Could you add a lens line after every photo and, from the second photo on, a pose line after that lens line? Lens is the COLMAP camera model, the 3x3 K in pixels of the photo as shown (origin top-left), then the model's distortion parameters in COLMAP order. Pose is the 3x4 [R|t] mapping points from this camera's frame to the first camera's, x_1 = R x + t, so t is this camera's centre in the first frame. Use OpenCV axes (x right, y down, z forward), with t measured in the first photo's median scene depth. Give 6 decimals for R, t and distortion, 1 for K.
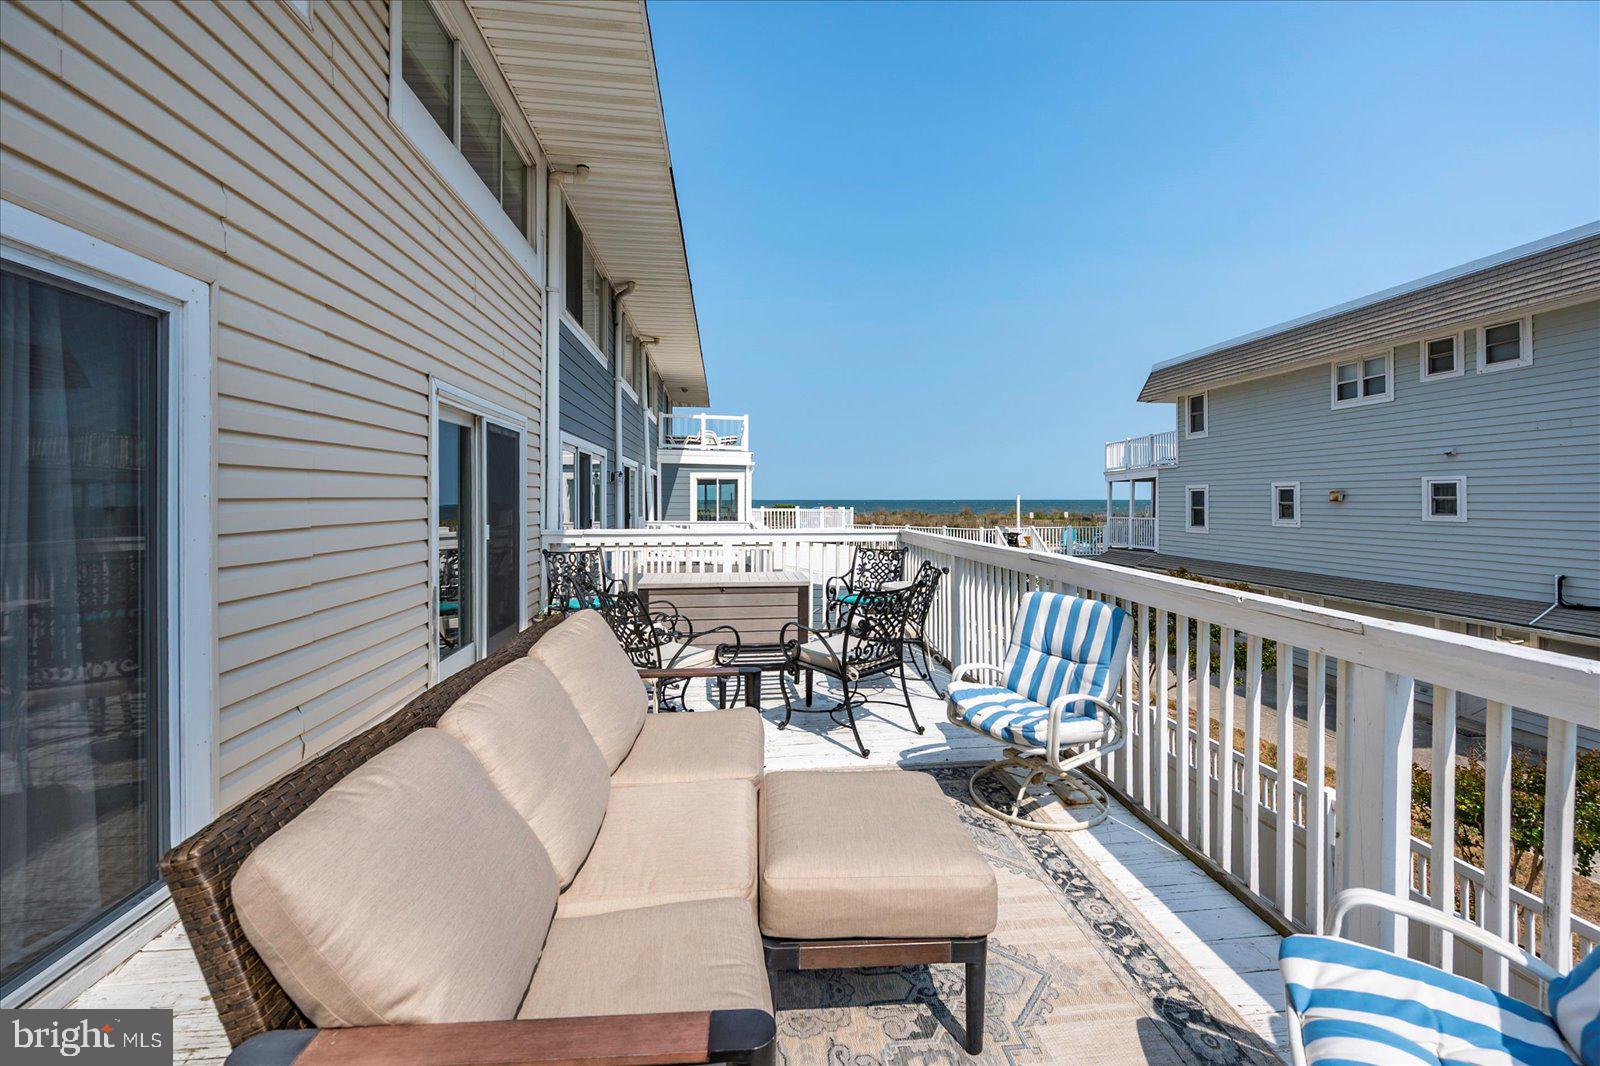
lens RADIAL K [[671.9, 0, 787.9], [0, 671.9, 492.5], [0, 0, 1]] dist [-0.000416, -0.001305]
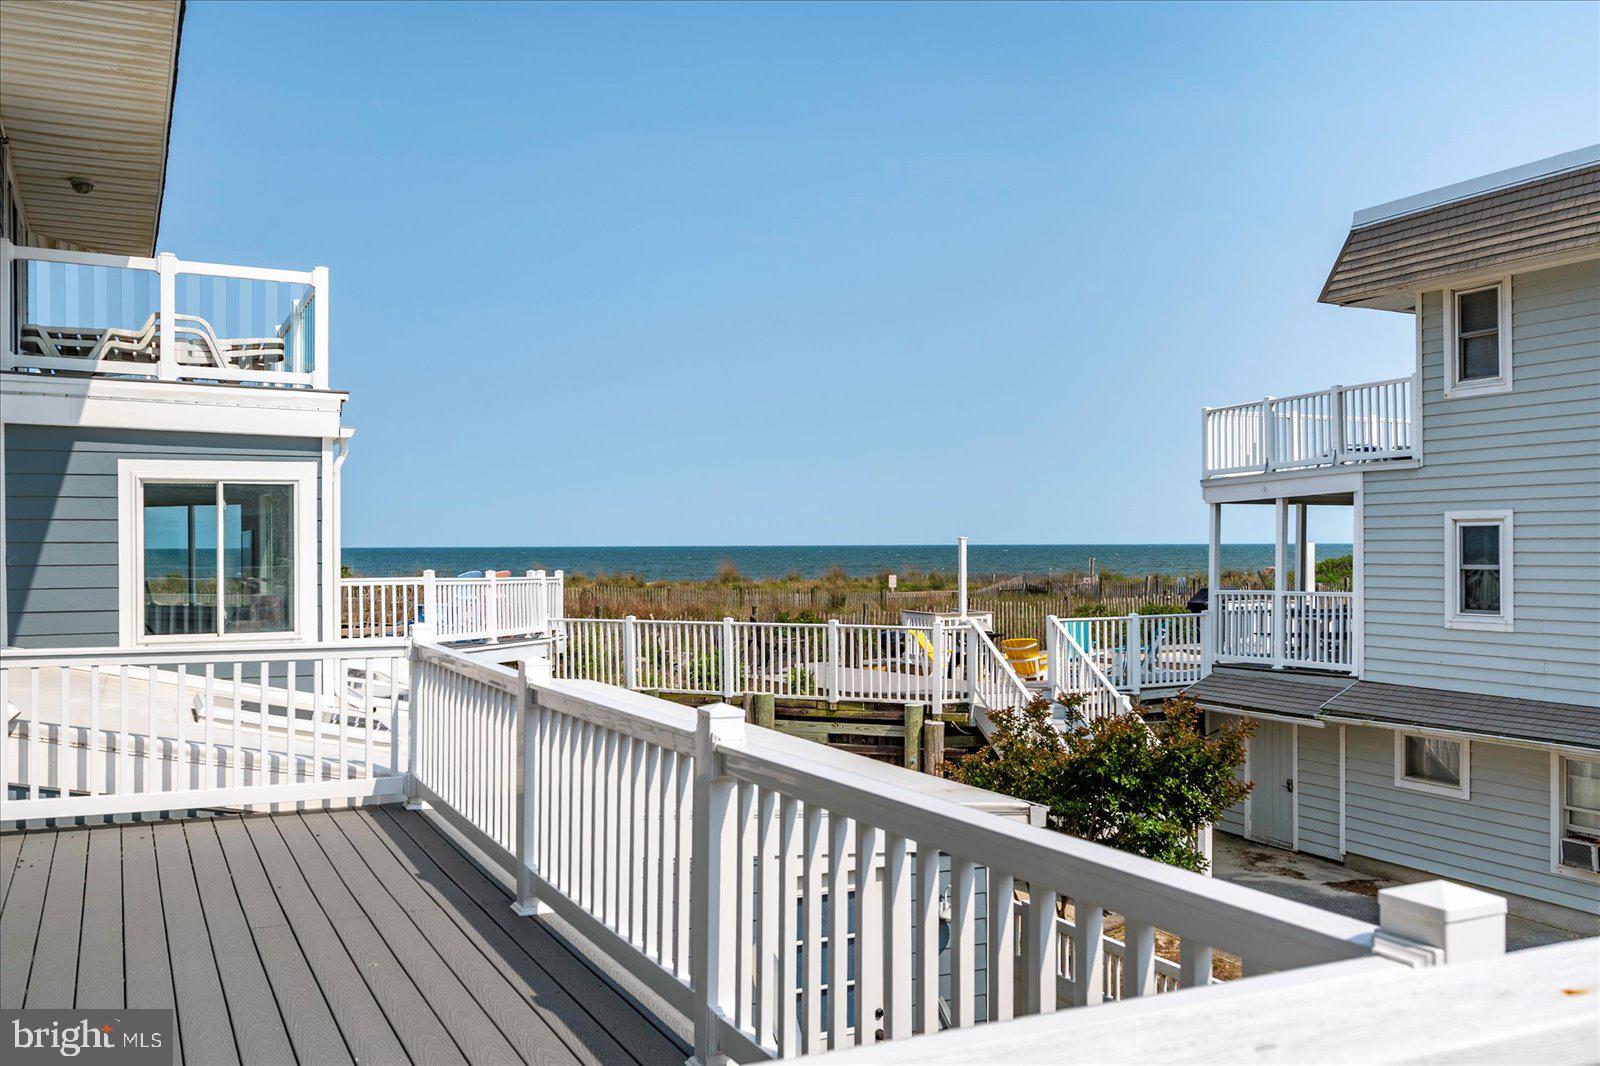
lens RADIAL K [[1432.0, 0, 746.6], [0, 1432.0, 536.2], [0, 0, 1]] dist [-0.001896, 0.005758]
pose [[0.949446, -0.001791, 0.313924, -0.110712], [0.000193, 0.999987, 0.005122, -0.000923], [-0.313929, -0.004802, 0.949434, 0.461074]]
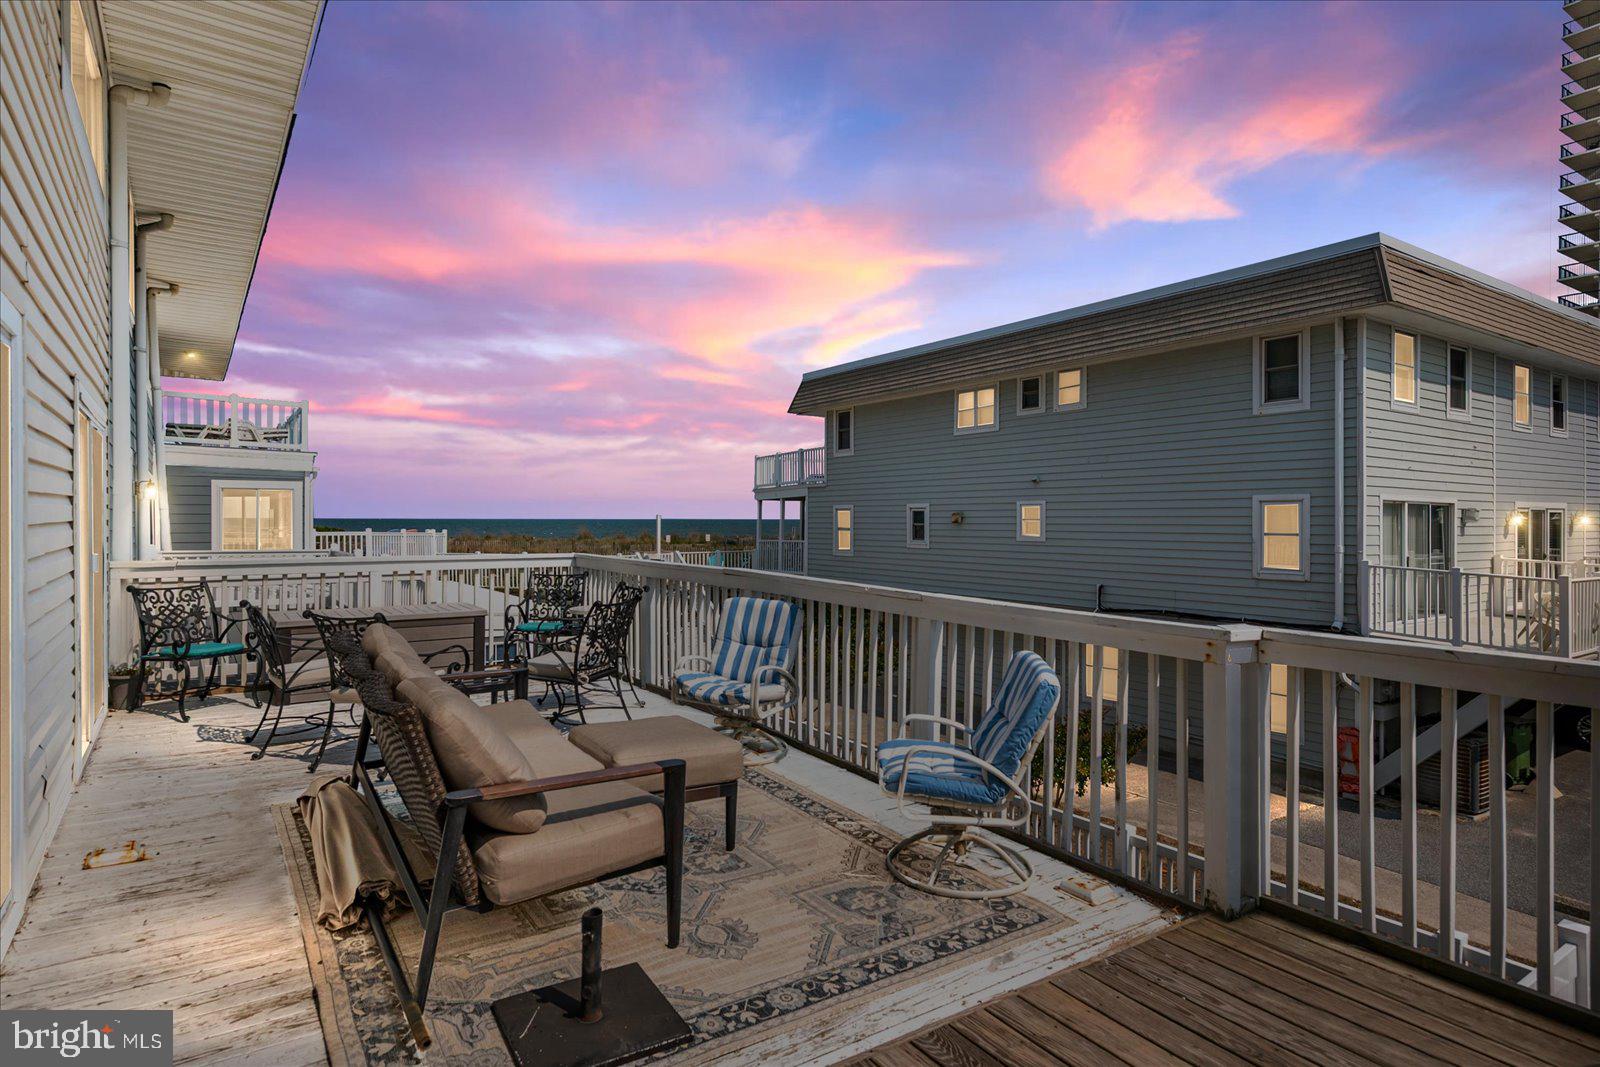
lens RADIAL K [[907.0, 0, 808.2], [0, 907.0, 530.0], [0, 0, 1]] dist [0.006441, 0.001484]
pose [[0.873361, -0.002797, 0.487065, -0.087969], [-0.008589, 0.999740, 0.021143, -0.004339], [-0.486997, -0.022649, 0.873110, -0.143588]]
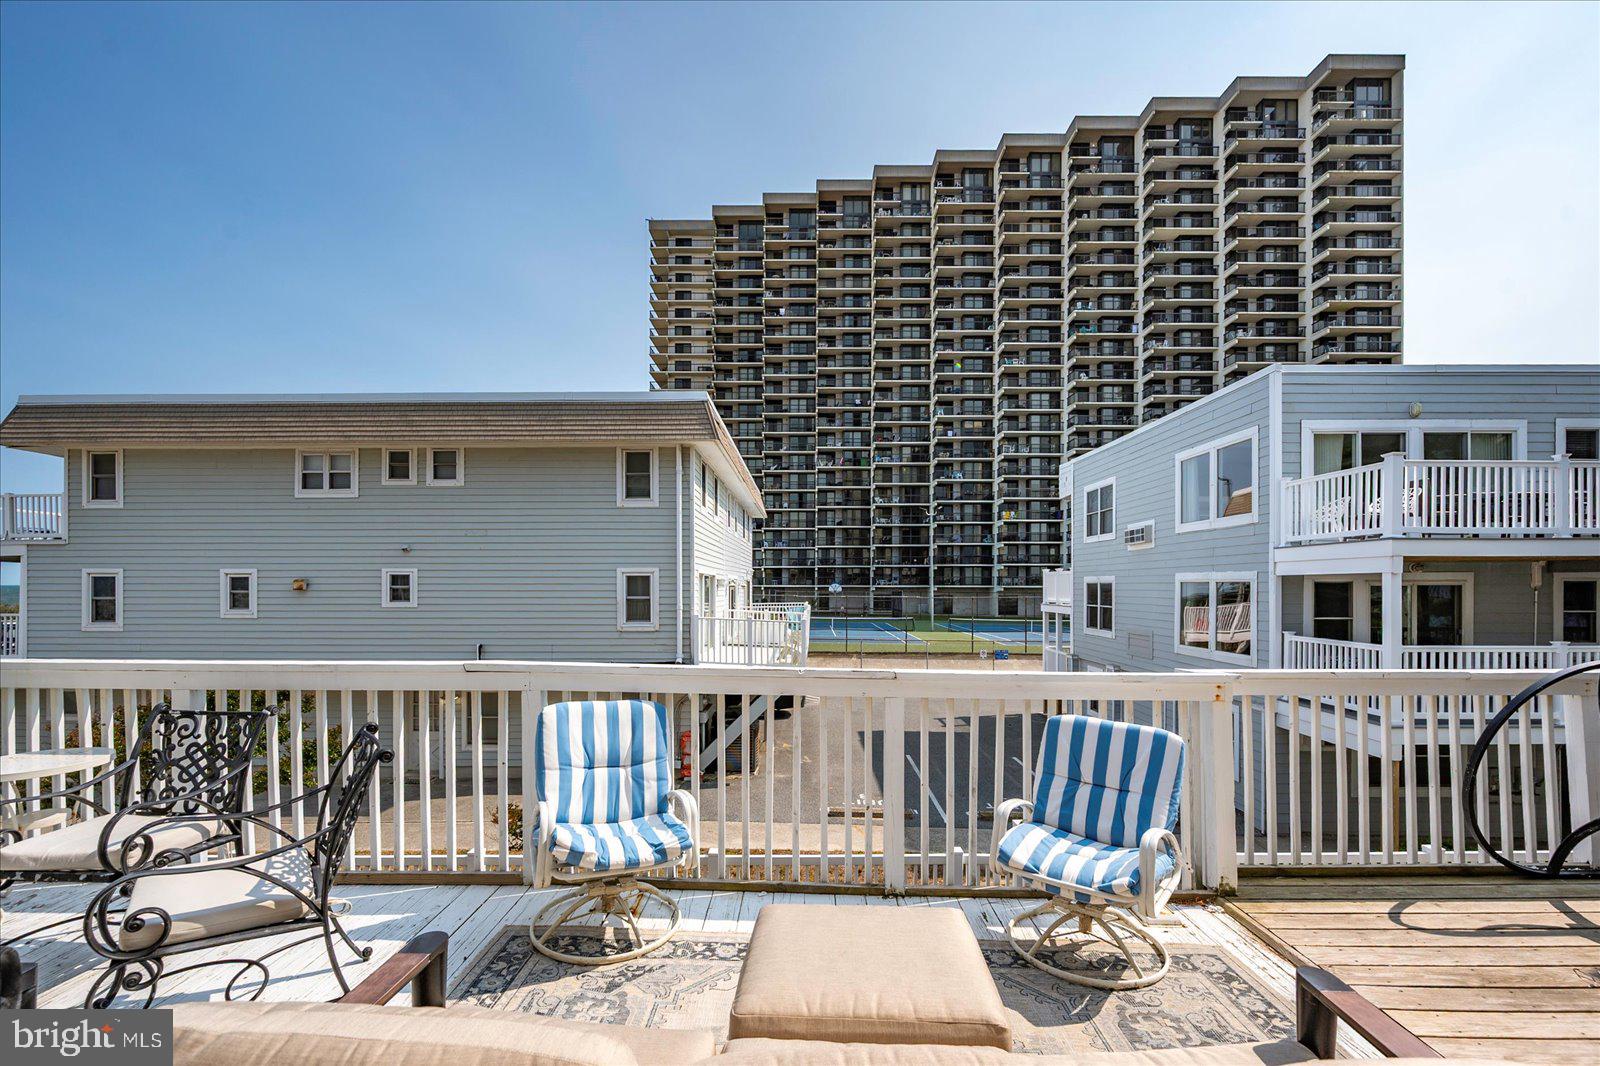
lens RADIAL K [[671.9, 0, 831.0], [0, 671.9, 586.3], [0, 0, 1]] dist [-0.000416, -0.001305]
pose [[0.085185, 0.000455, 0.996365, -0.121653], [-0.012421, 0.999923, 0.000605, -0.002932], [-0.996288, -0.012428, 0.085184, 0.147469]]
